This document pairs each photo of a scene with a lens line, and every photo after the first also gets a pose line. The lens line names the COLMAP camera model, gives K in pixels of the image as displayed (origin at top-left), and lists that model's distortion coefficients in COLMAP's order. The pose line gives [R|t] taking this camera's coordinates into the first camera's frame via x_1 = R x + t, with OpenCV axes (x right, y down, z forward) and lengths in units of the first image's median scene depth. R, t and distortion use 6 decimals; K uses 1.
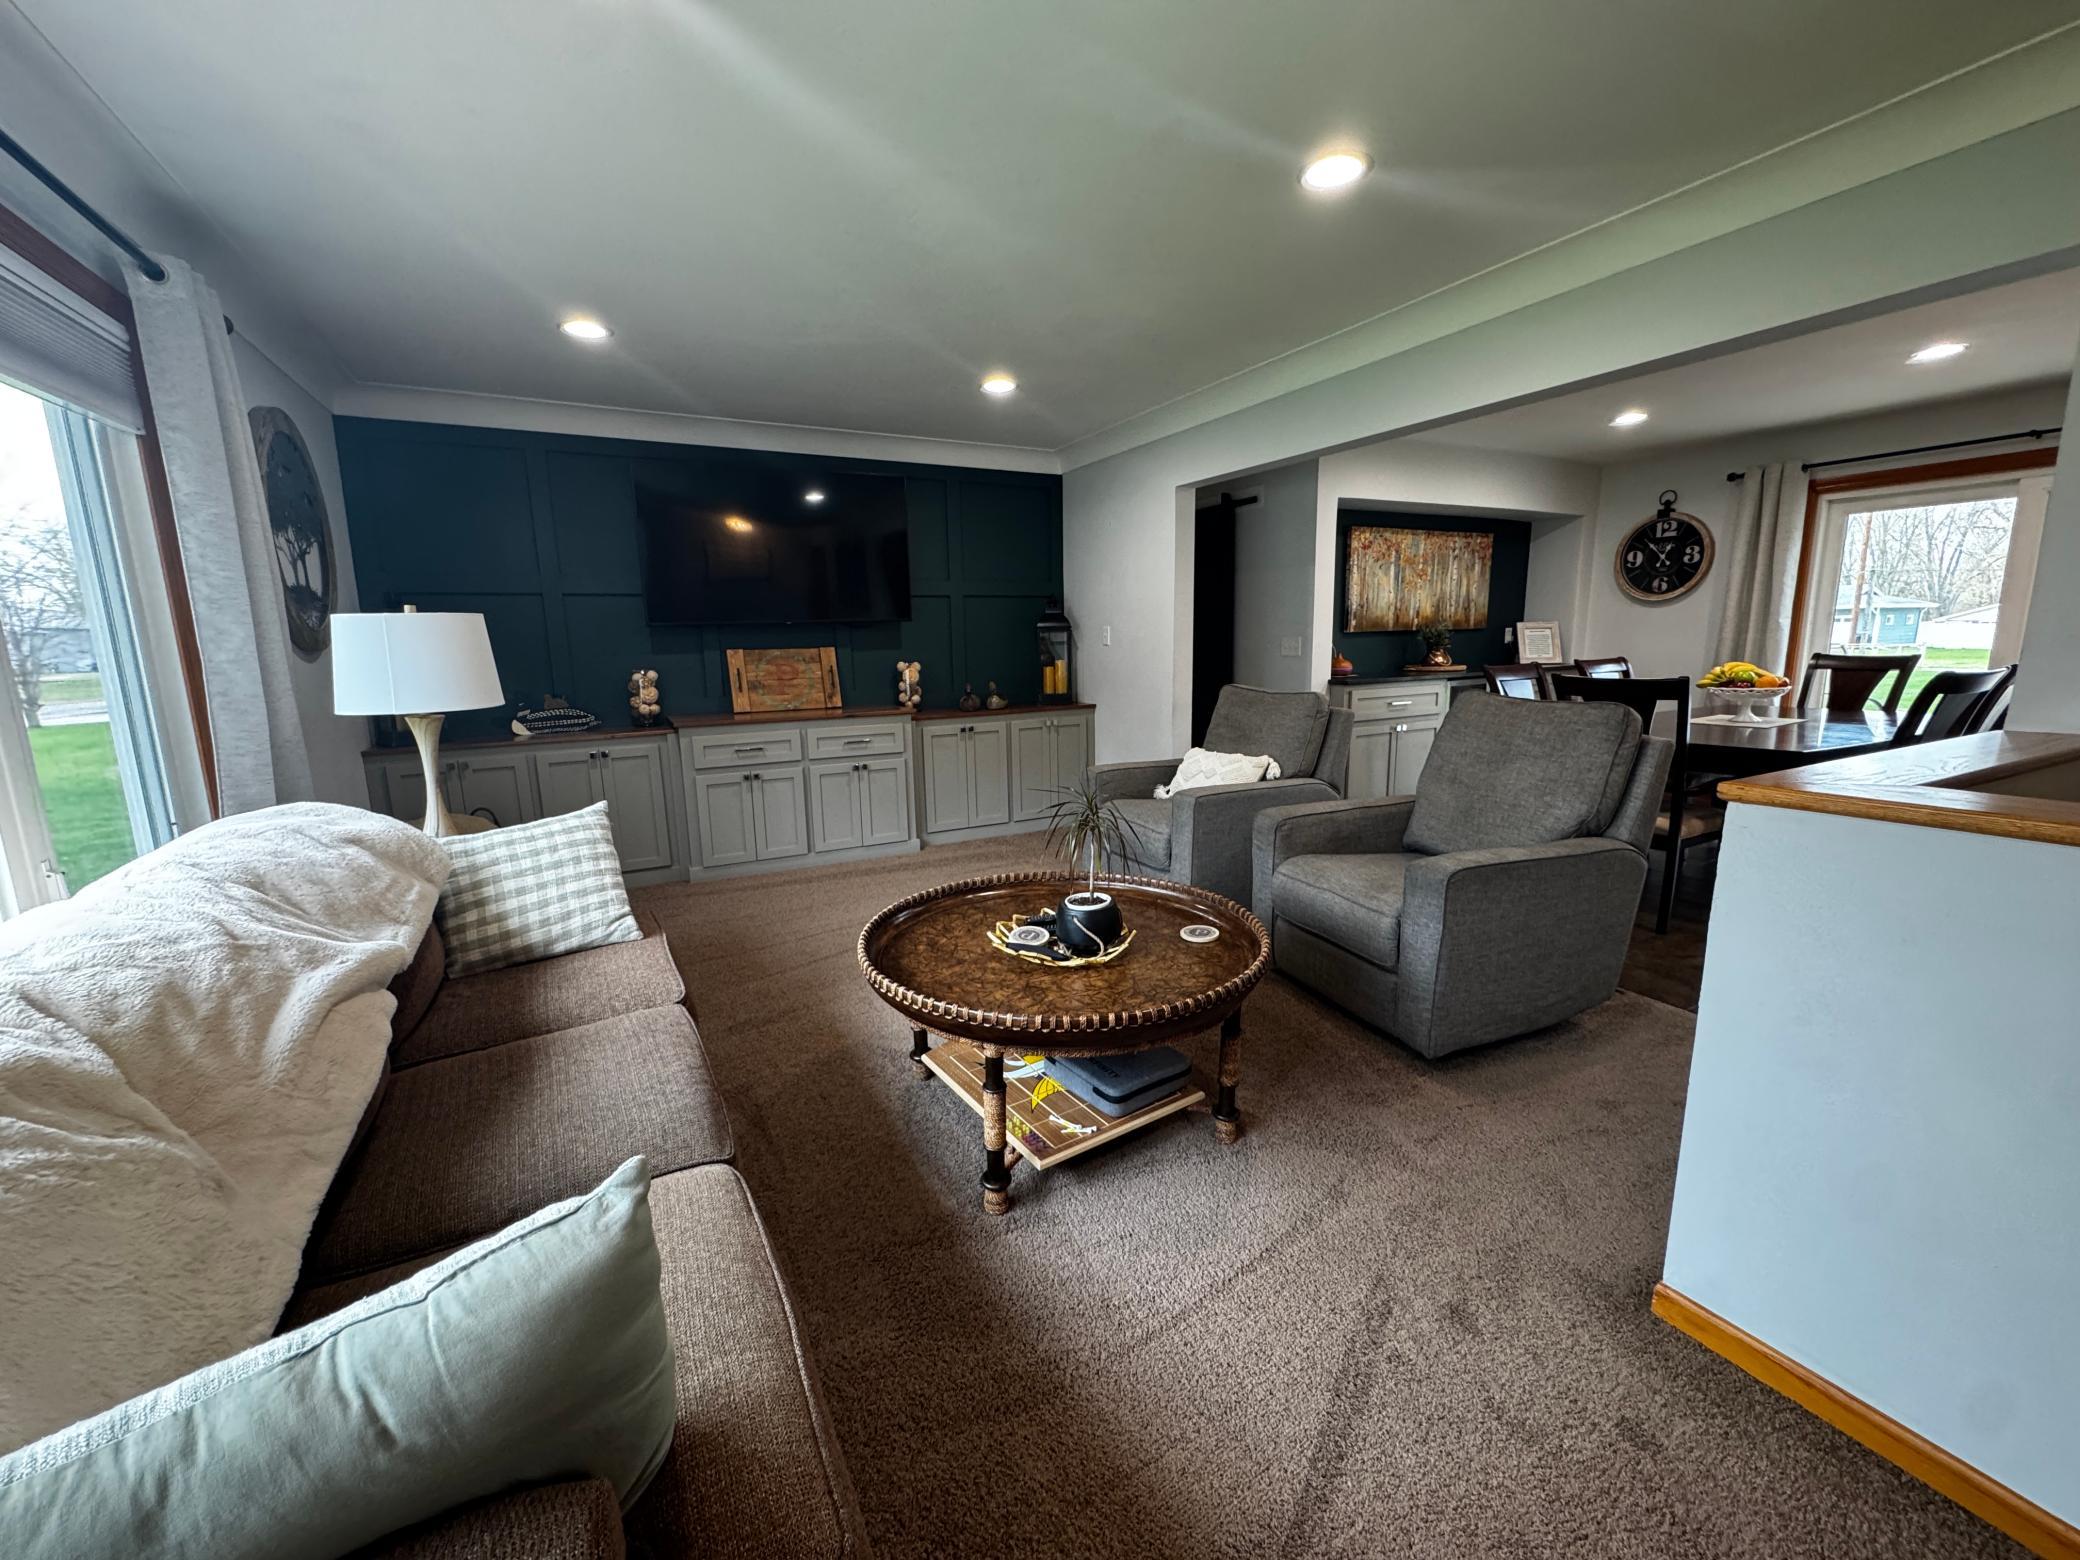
lens RADIAL K [[832.7, 0, 1047.0], [0, 832.7, 779.3], [0, 0, 1]] dist [-0.000740, 0.000712]
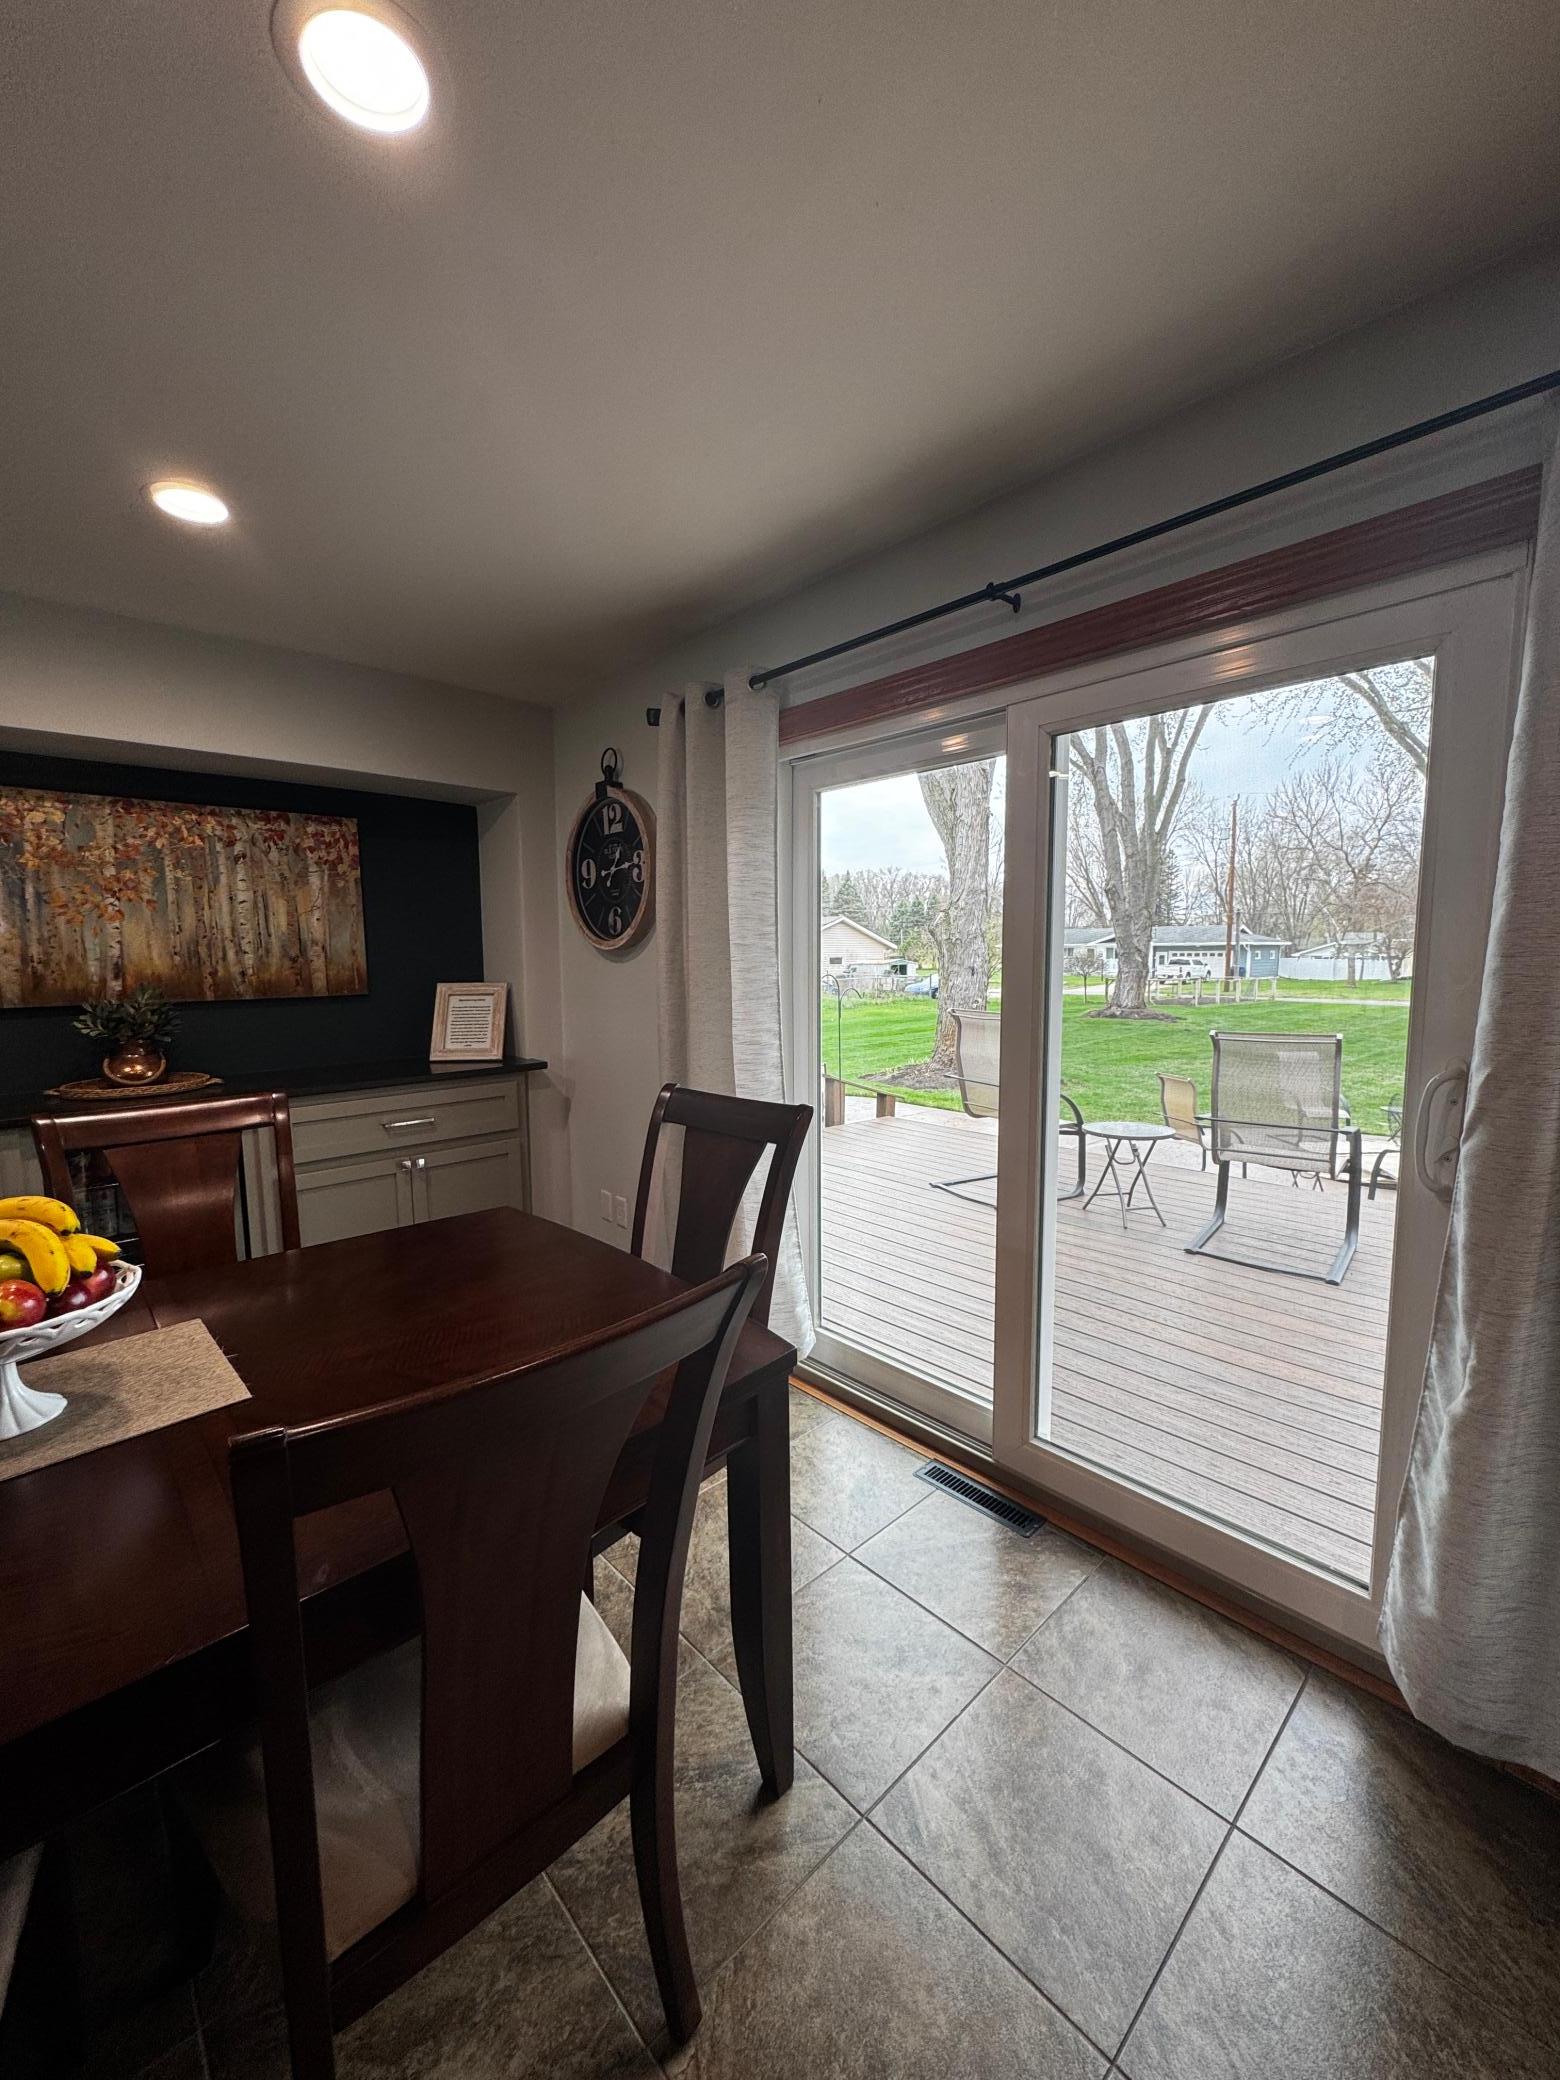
lens RADIAL K [[832.7, 0, 776.4], [0, 832.7, 1045.4], [0, 0, 1]] dist [-0.000740, 0.000712]
pose [[0.968460, -0.014369, 0.248756, 0.674556], [0.031318, 0.997438, -0.064311, -0.110837], [-0.247194, 0.070073, 0.966429, 0.440184]]
